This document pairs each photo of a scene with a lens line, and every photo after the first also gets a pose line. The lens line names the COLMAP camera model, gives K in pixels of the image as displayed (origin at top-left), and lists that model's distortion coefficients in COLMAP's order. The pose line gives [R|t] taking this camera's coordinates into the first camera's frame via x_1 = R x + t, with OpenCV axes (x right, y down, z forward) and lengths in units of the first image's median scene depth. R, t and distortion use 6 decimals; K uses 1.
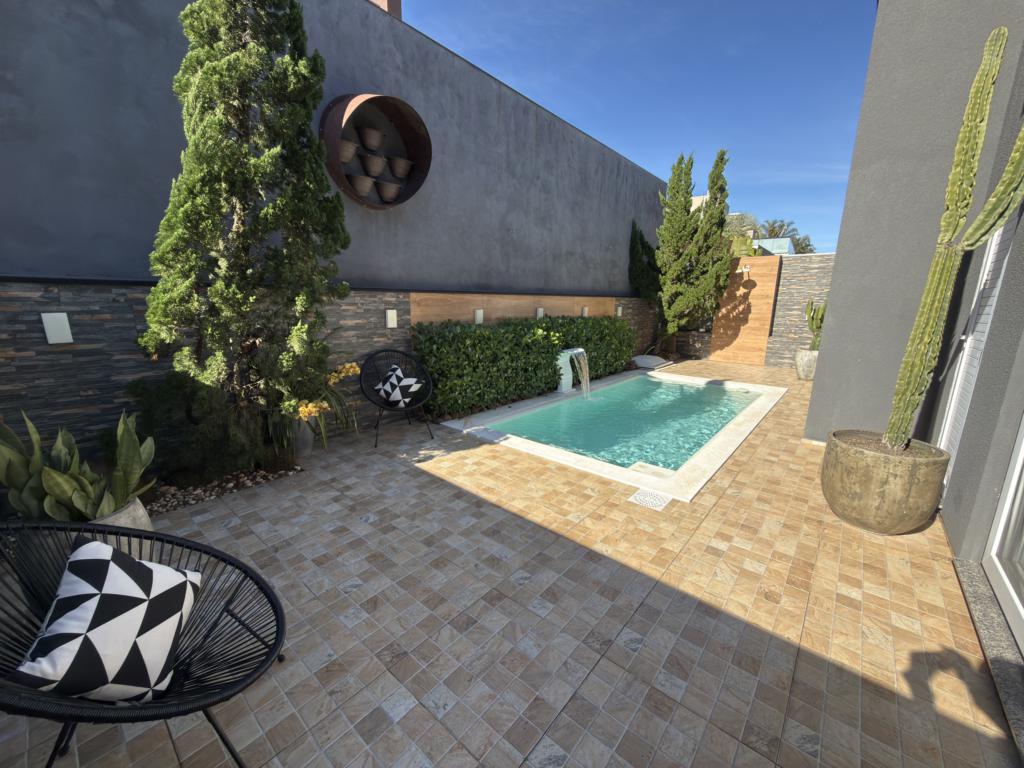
lens RADIAL K [[408.2, 0, 512.2], [0, 408.2, 385.9], [0, 0, 1]] dist [-0.001047, -0.000222]
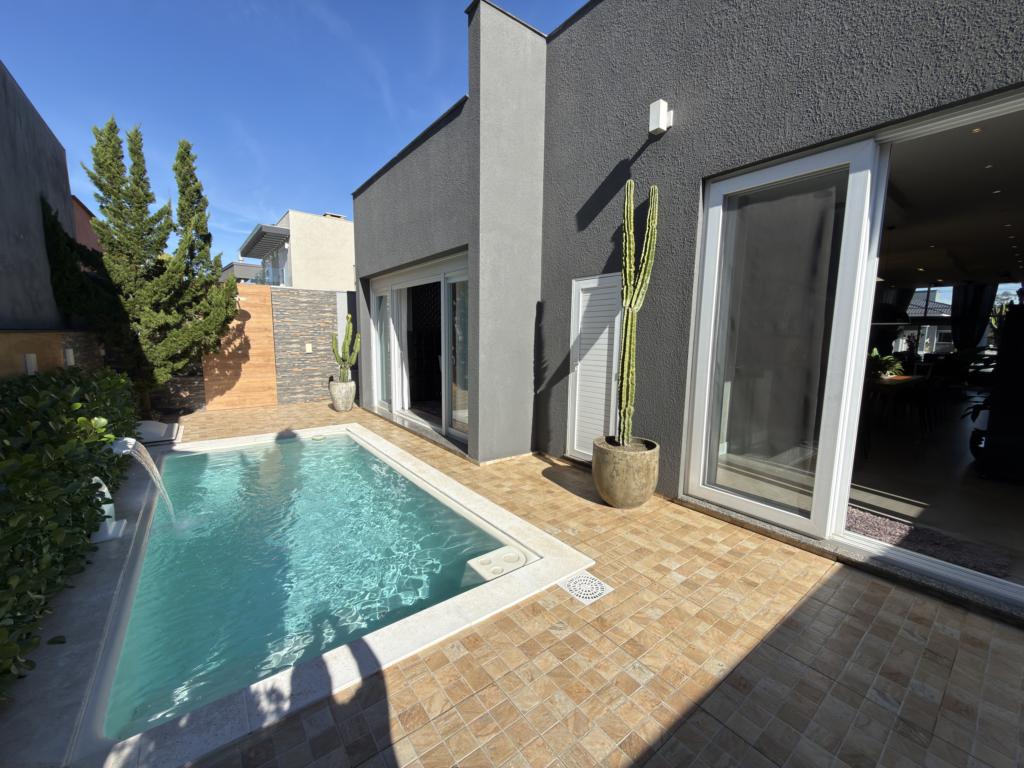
lens RADIAL K [[408.2, 0, 512.2], [0, 408.2, 385.9], [0, 0, 1]] dist [-0.001047, -0.000222]
pose [[0.210649, -0.135165, 0.968172, -0.193962], [0.195594, 0.976196, 0.093729, -0.100128], [-0.957794, 0.169625, 0.232072, 0.386258]]
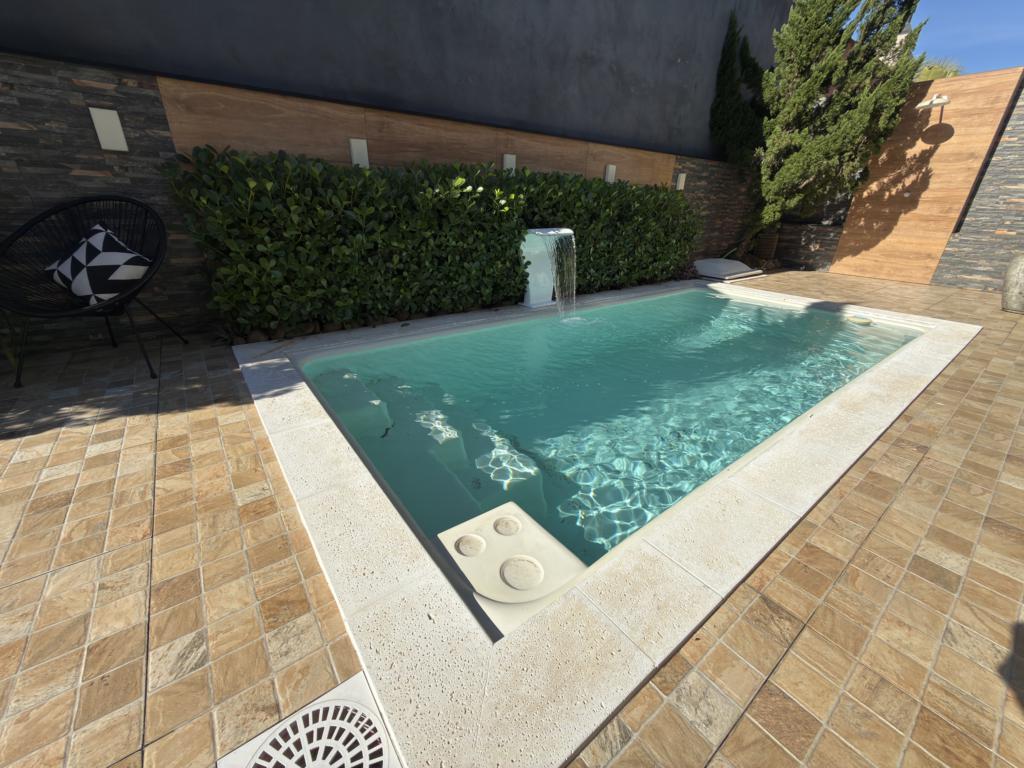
lens RADIAL K [[408.2, 0, 512.2], [0, 408.2, 385.9], [0, 0, 1]] dist [-0.001047, -0.000222]
pose [[0.976634, 0.099272, -0.190608, 0.204995], [-0.057612, 0.975393, 0.212812, 0.003851], [0.207044, -0.196858, 0.958321, 0.372448]]
